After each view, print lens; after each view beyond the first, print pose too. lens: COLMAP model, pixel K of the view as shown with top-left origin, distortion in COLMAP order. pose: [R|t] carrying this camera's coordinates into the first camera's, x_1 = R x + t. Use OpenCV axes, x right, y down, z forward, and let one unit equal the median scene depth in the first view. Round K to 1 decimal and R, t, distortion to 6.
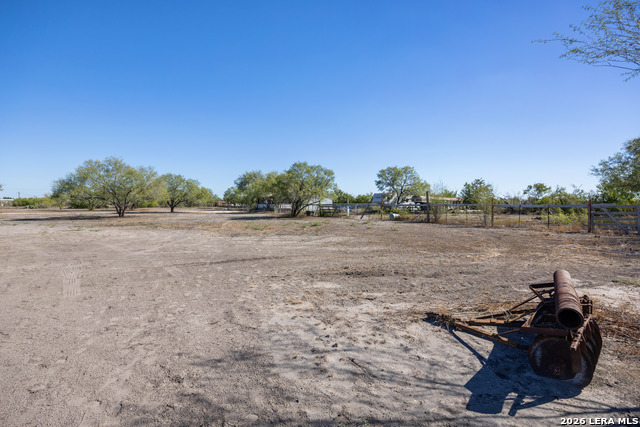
lens RADIAL K [[306.2, 0, 320.0], [0, 306.2, 208.7], [0, 0, 1]] dist [-0.005115, -0.000960]
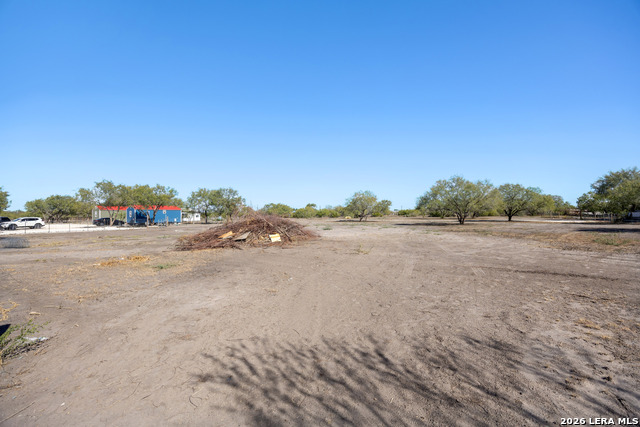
lens RADIAL K [[295.7, 0, 319.6], [0, 295.7, 214.9], [0, 0, 1]] dist [0.002956, 0.000797]
pose [[0.464650, -0.001031, -0.885494, 0.167339], [-0.002764, 0.999993, -0.002615, -0.007133], [0.885490, 0.003663, 0.464644, -0.051028]]
